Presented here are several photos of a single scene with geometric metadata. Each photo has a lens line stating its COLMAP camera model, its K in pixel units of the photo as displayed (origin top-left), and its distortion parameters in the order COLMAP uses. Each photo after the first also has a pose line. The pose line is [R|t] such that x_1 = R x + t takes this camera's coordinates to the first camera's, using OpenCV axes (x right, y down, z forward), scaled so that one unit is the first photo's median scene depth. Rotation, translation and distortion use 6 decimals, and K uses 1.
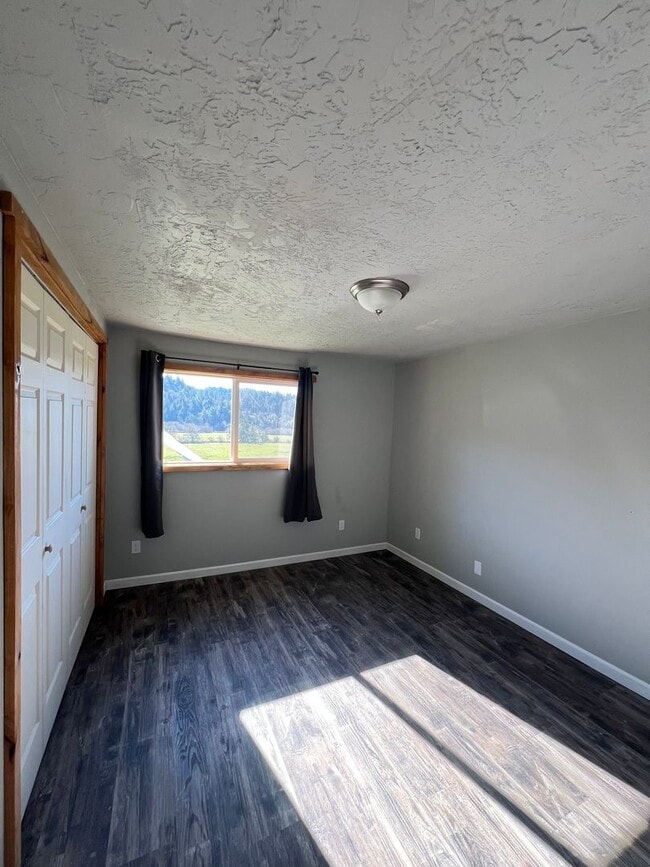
lens RADIAL K [[347.6, 0, 324.0], [0, 347.6, 432.9], [0, 0, 1]] dist [0.003746, 0.000288]
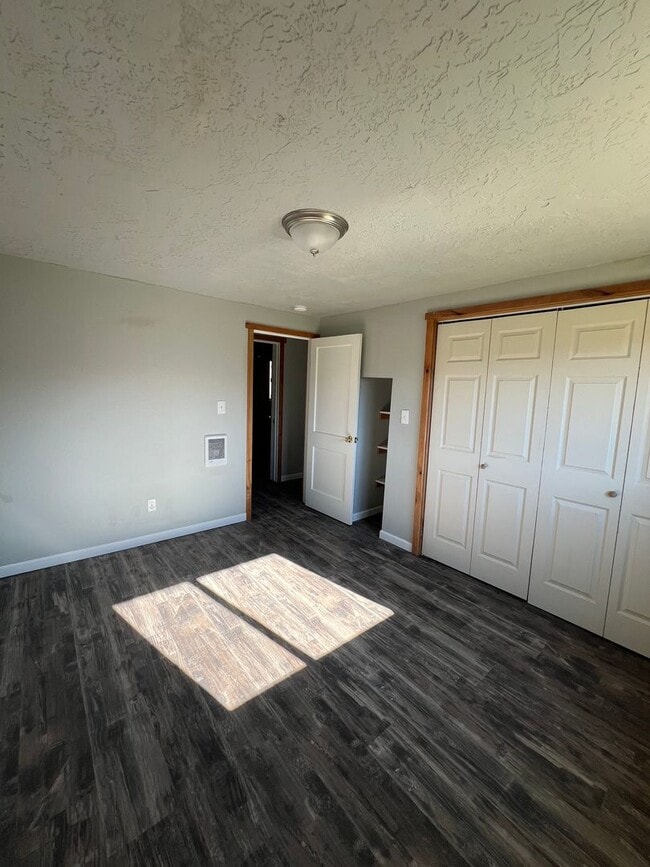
lens RADIAL K [[347.6, 0, 322.4], [0, 347.6, 428.7], [0, 0, 1]] dist [0.003746, 0.000288]
pose [[-0.968440, -0.044469, -0.245249, 0.271654], [-0.081586, 0.986306, 0.143331, -0.022444], [0.235517, 0.158816, -0.958806, 1.557320]]
